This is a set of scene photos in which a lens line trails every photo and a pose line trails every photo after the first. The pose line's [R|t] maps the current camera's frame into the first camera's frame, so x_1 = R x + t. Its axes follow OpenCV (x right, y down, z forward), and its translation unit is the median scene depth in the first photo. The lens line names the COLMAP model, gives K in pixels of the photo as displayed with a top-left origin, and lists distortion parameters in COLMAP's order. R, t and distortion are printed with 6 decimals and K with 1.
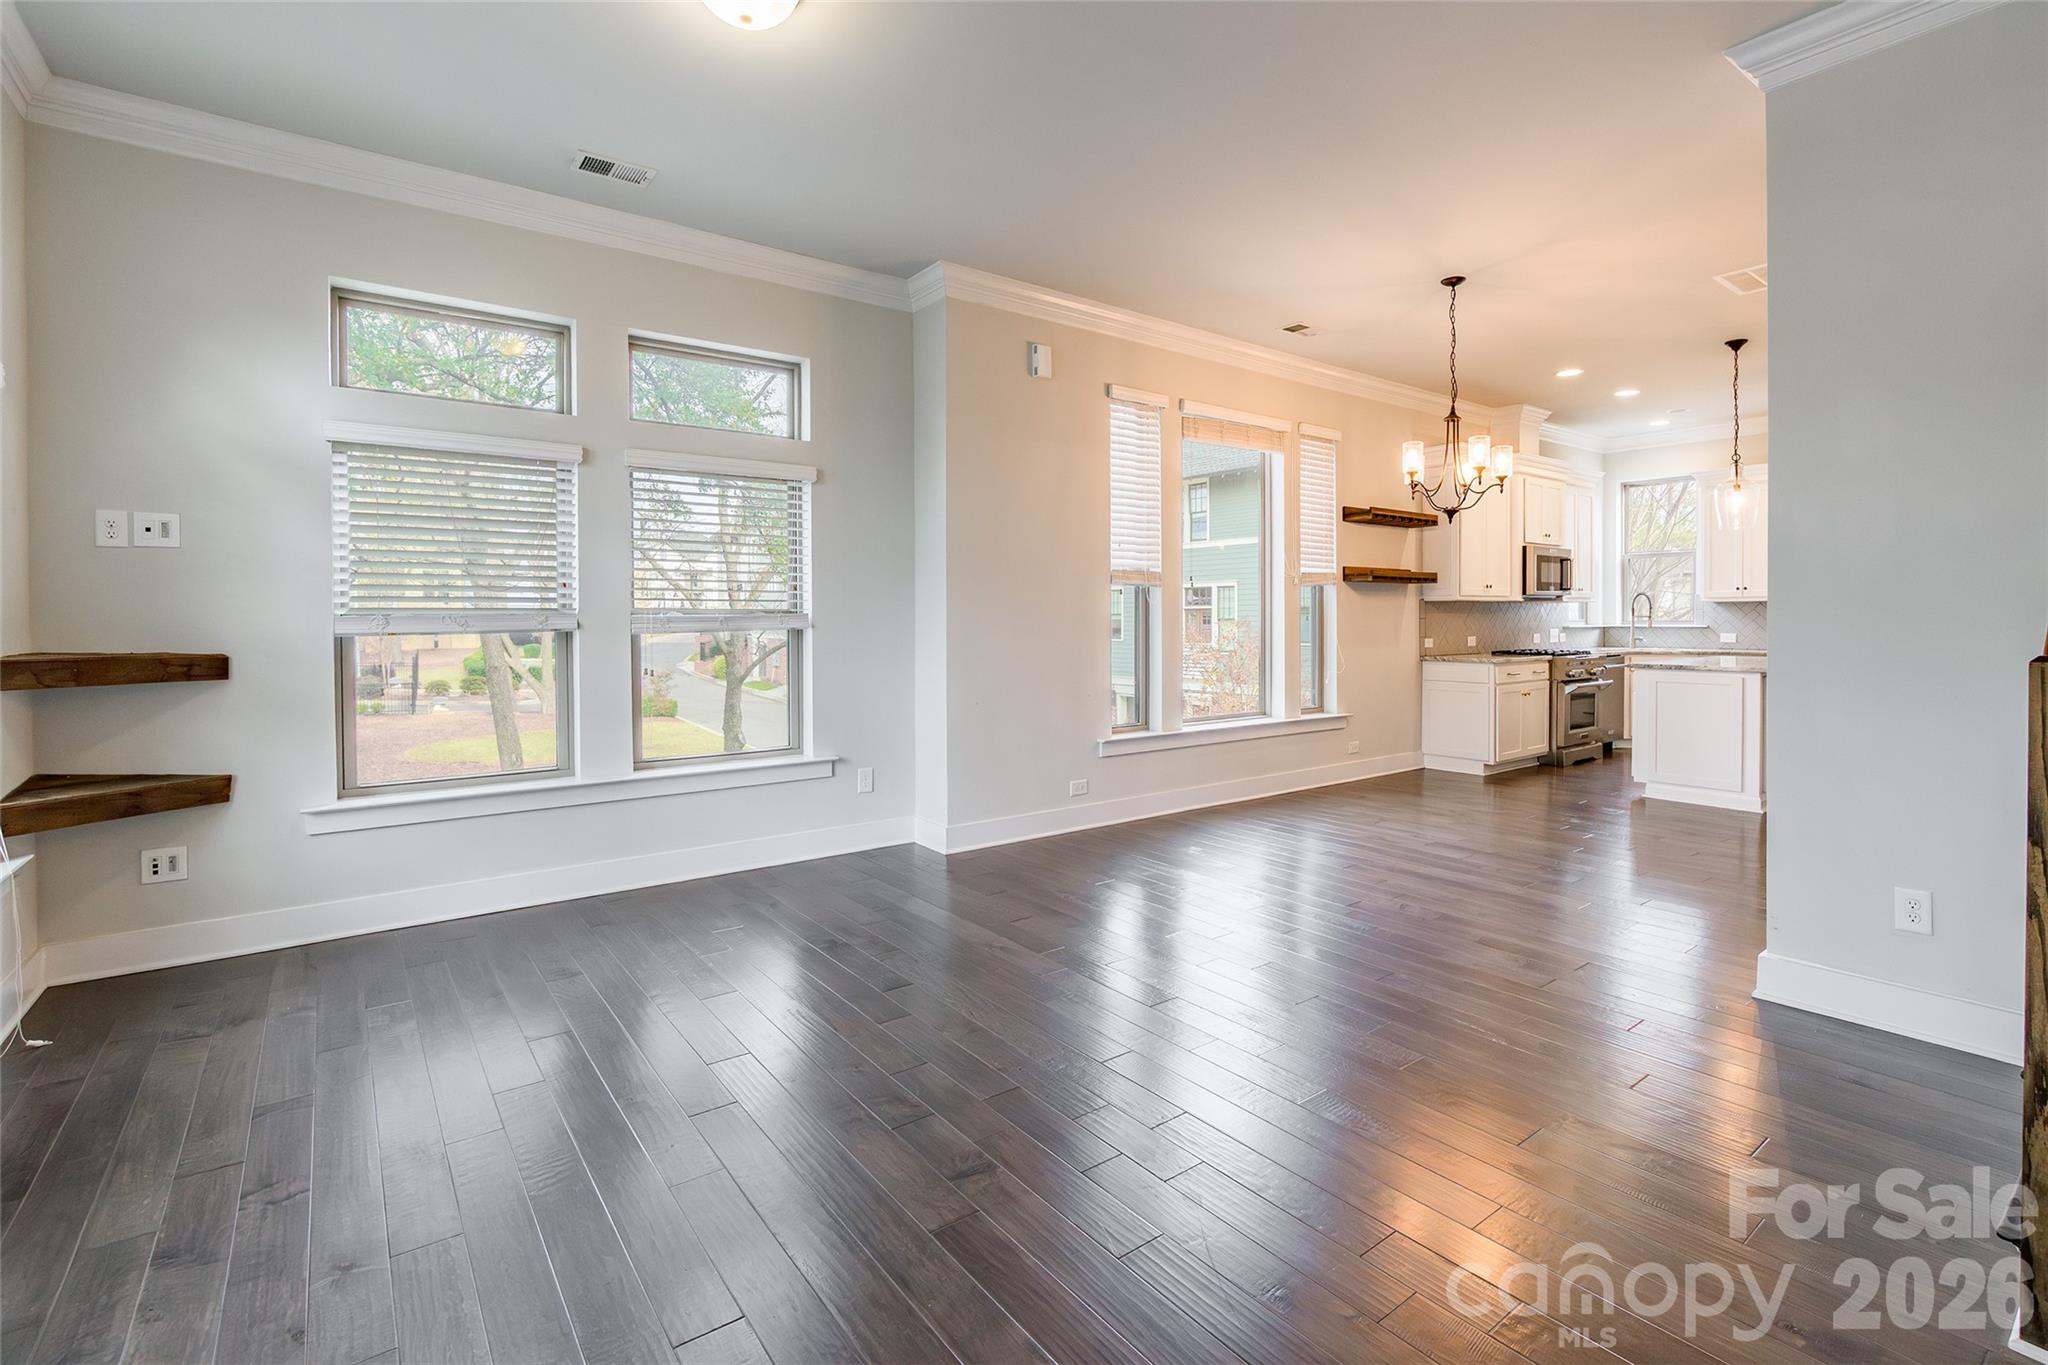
lens RADIAL K [[942.0, 0, 1022.6], [0, 942.0, 622.1], [0, 0, 1]] dist [-0.000228, -0.000025]
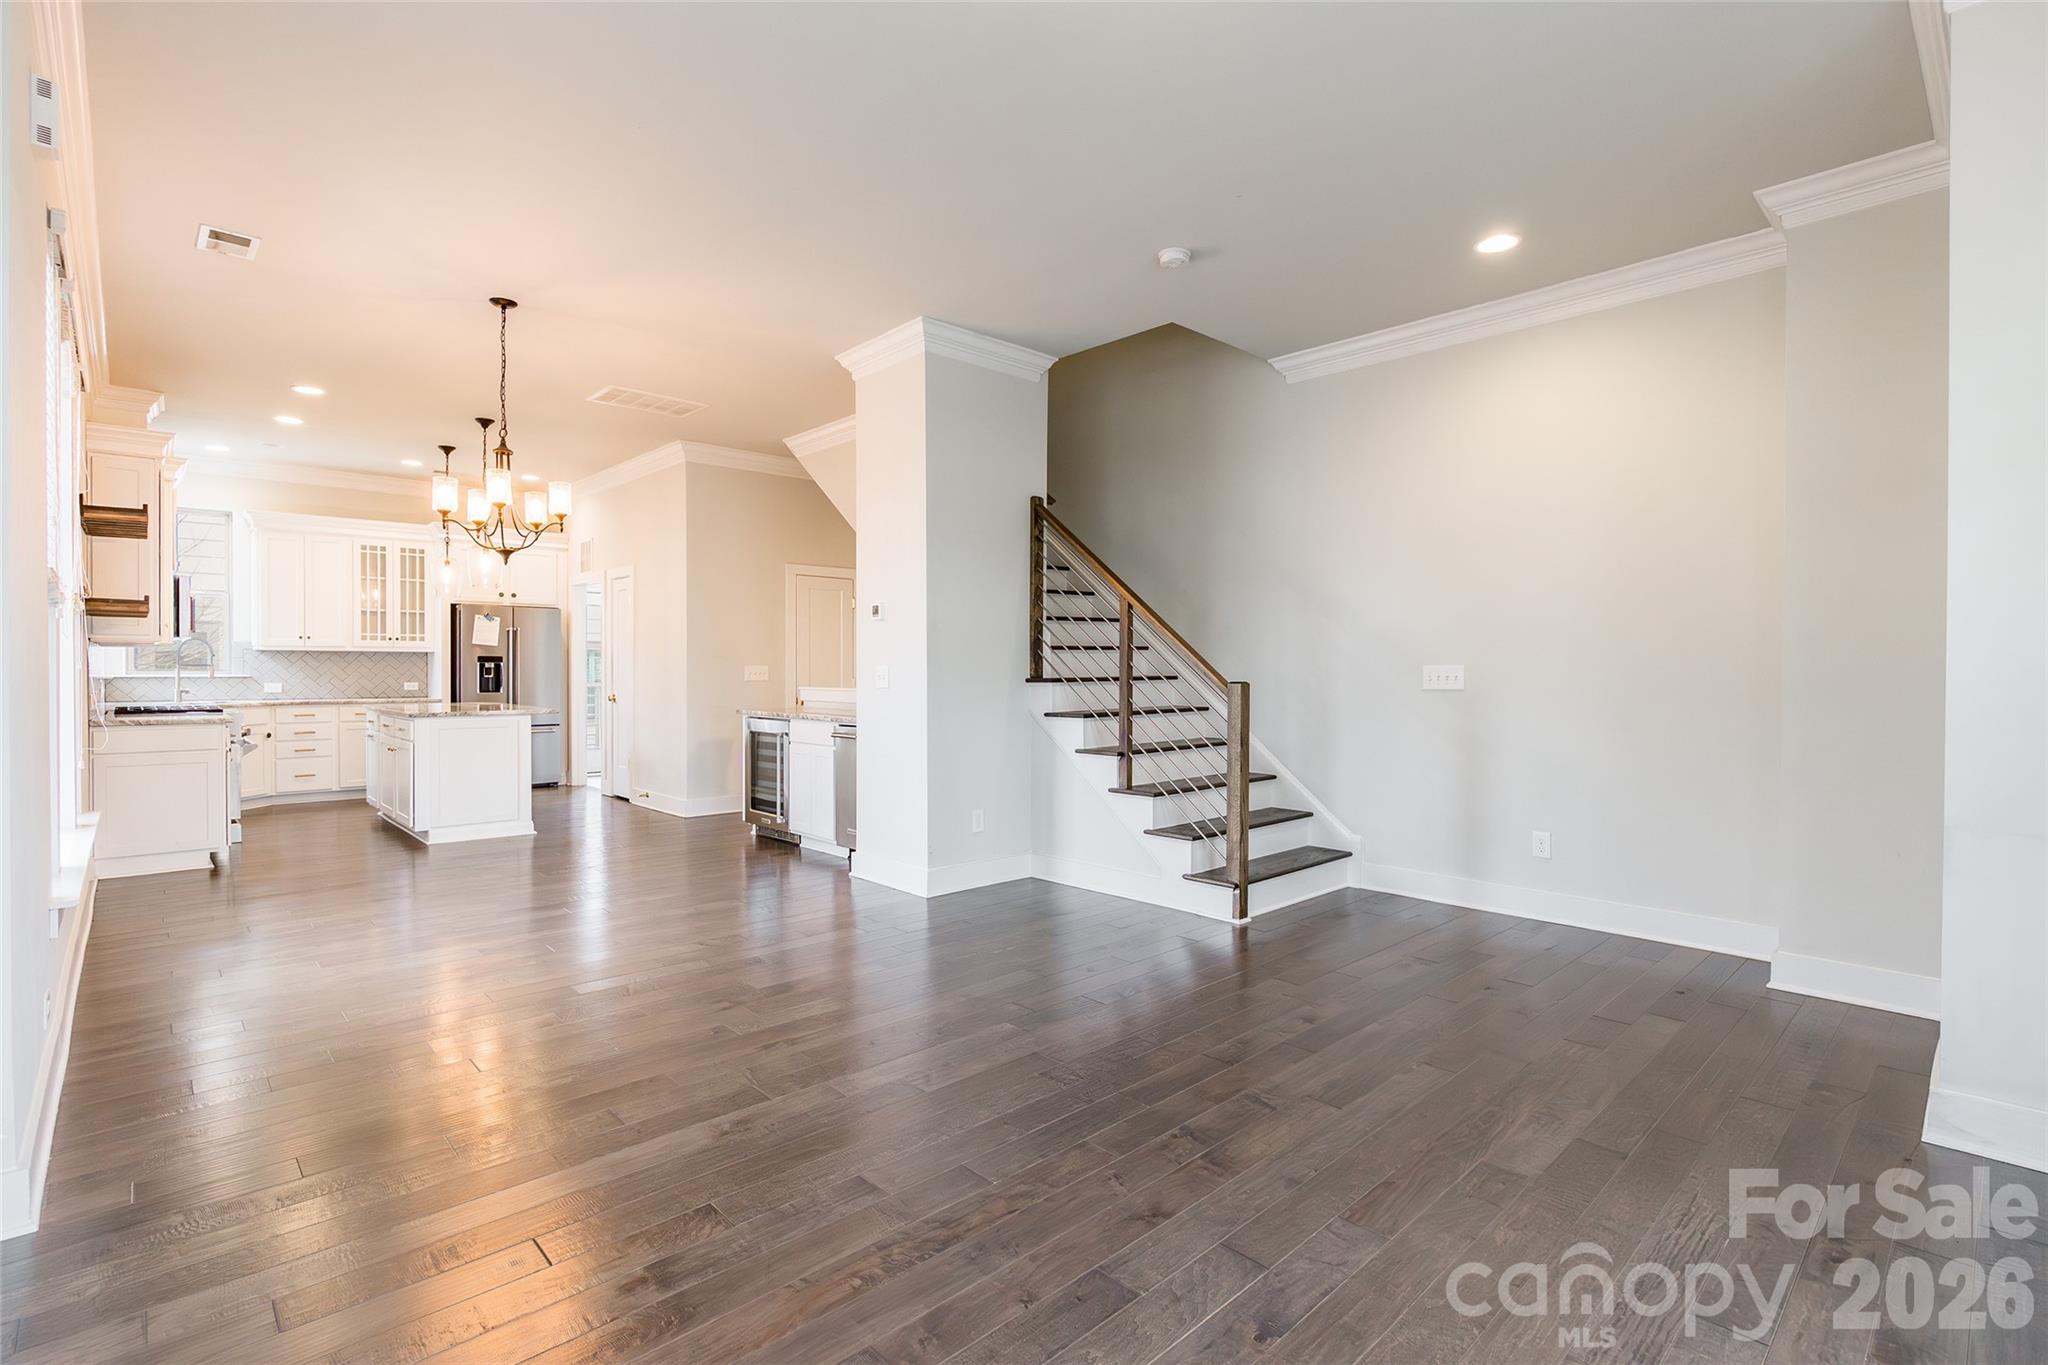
lens RADIAL K [[949.3, 0, 1024.0], [0, 949.3, 682.5], [0, 0, 1]] dist [-0.001043, -0.000187]
pose [[-0.112986, -0.010886, 0.993537, -0.424941], [0.000085, 0.999940, 0.010966, 0.000533], [-0.993597, 0.001323, -0.112979, 0.480586]]
